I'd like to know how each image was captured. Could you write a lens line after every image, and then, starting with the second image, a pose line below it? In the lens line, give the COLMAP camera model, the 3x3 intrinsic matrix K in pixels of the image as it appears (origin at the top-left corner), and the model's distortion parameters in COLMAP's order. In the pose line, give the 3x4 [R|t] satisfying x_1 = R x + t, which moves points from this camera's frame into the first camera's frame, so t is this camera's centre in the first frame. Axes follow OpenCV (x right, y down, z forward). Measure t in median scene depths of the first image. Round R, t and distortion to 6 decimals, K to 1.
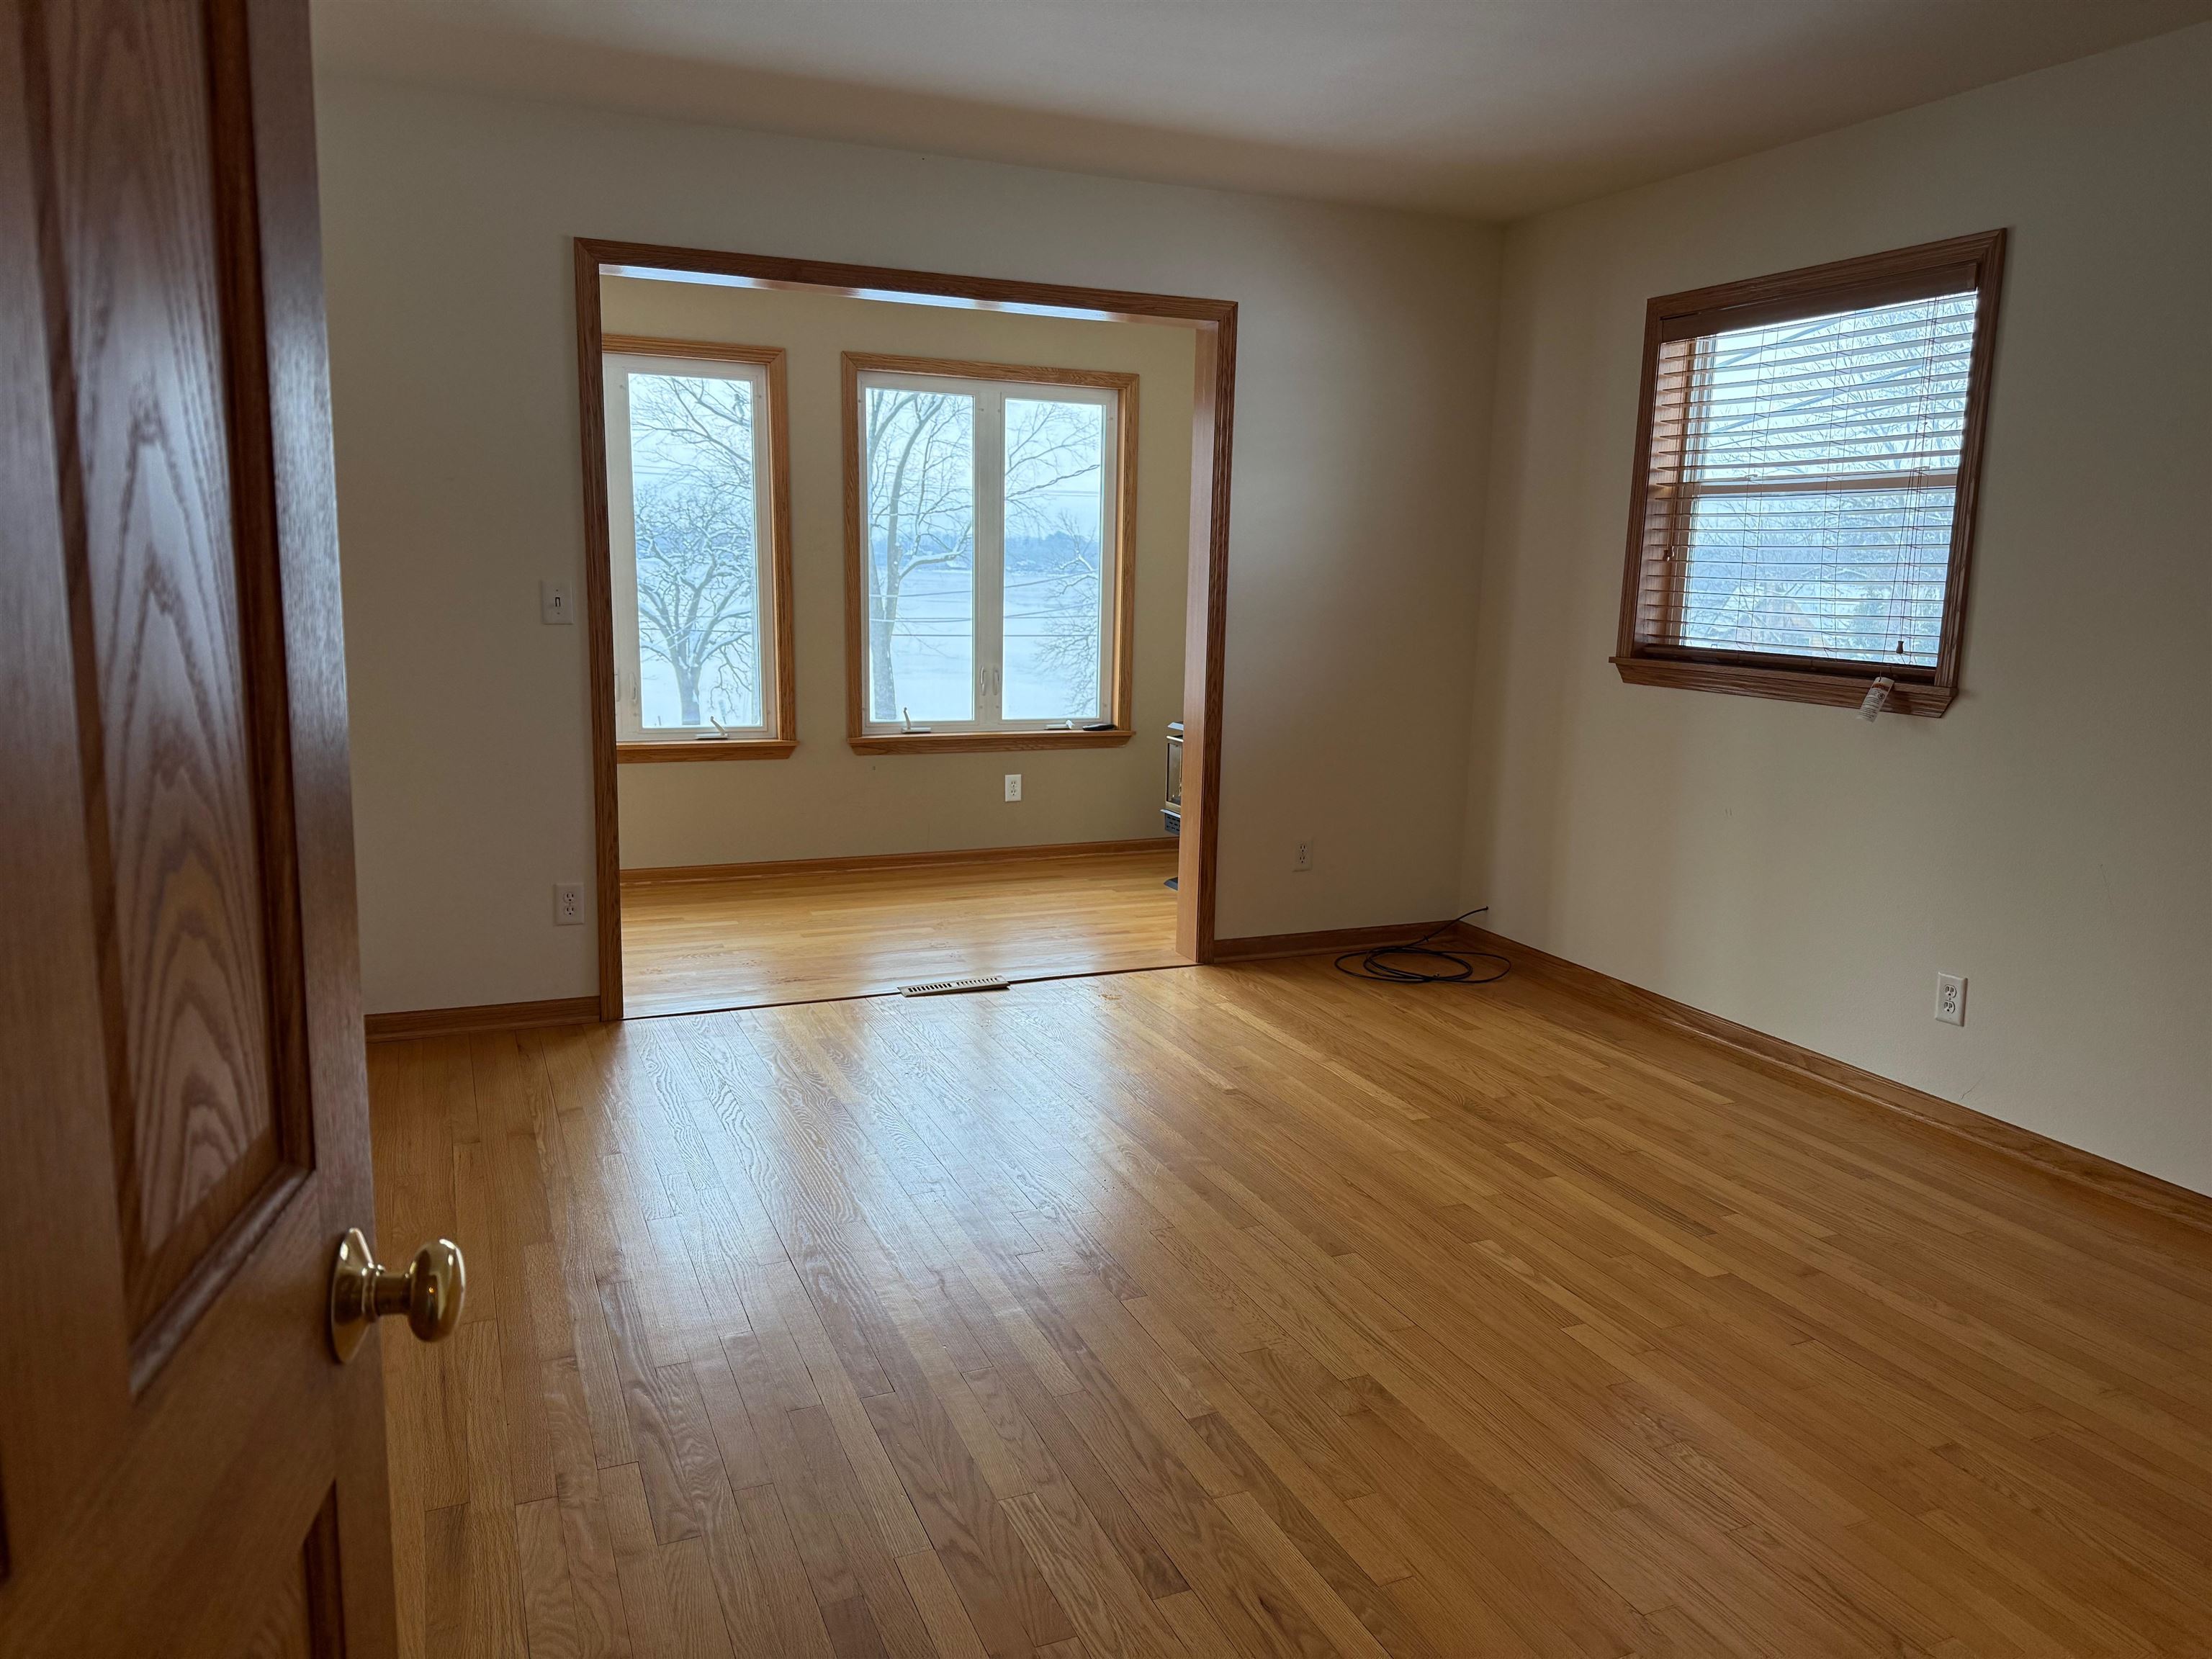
lens RADIAL K [[1530.6, 0, 1106.0], [0, 1530.6, 829.5], [0, 0, 1]] dist [0.119242, -0.193093]
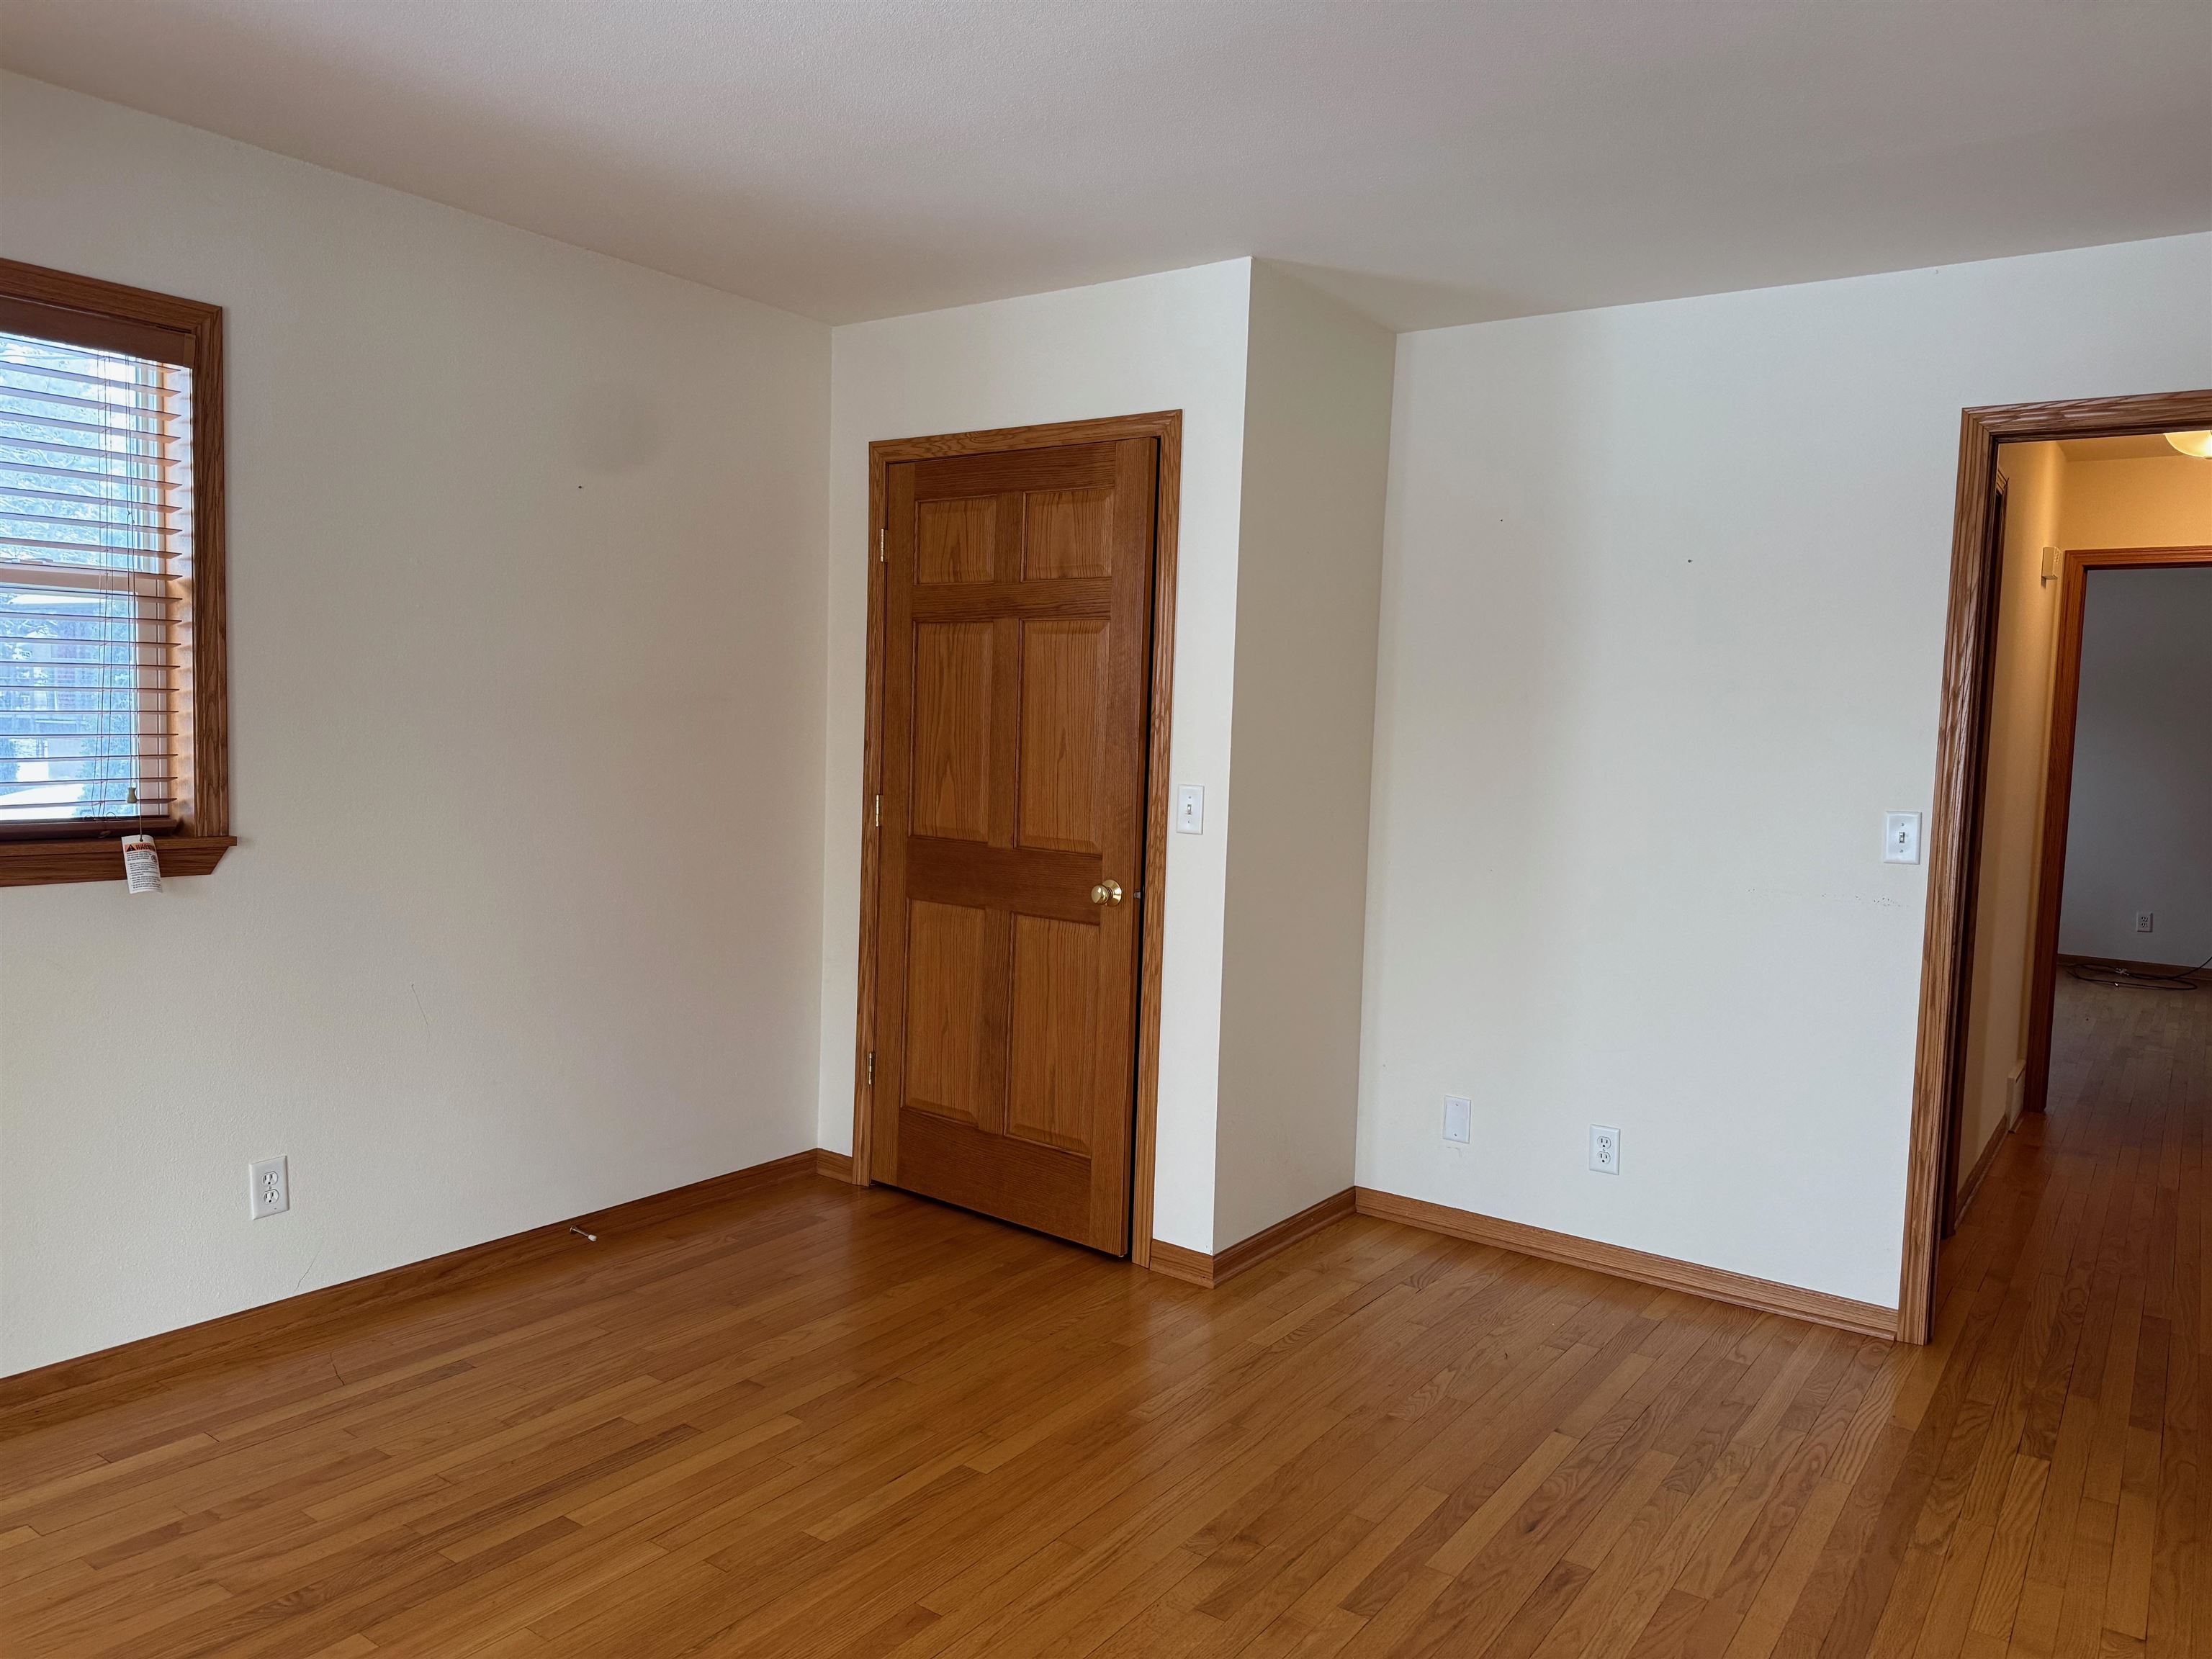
lens RADIAL K [[1563.6, 0, 1104.3], [0, 1563.6, 816.2], [0, 0, 1]] dist [0.045146, -0.055324]
pose [[-0.519745, -0.095100, 0.849012, -0.400293], [0.103170, 0.979525, 0.172878, -0.185750], [-0.848069, 0.177445, -0.499292, 0.947802]]
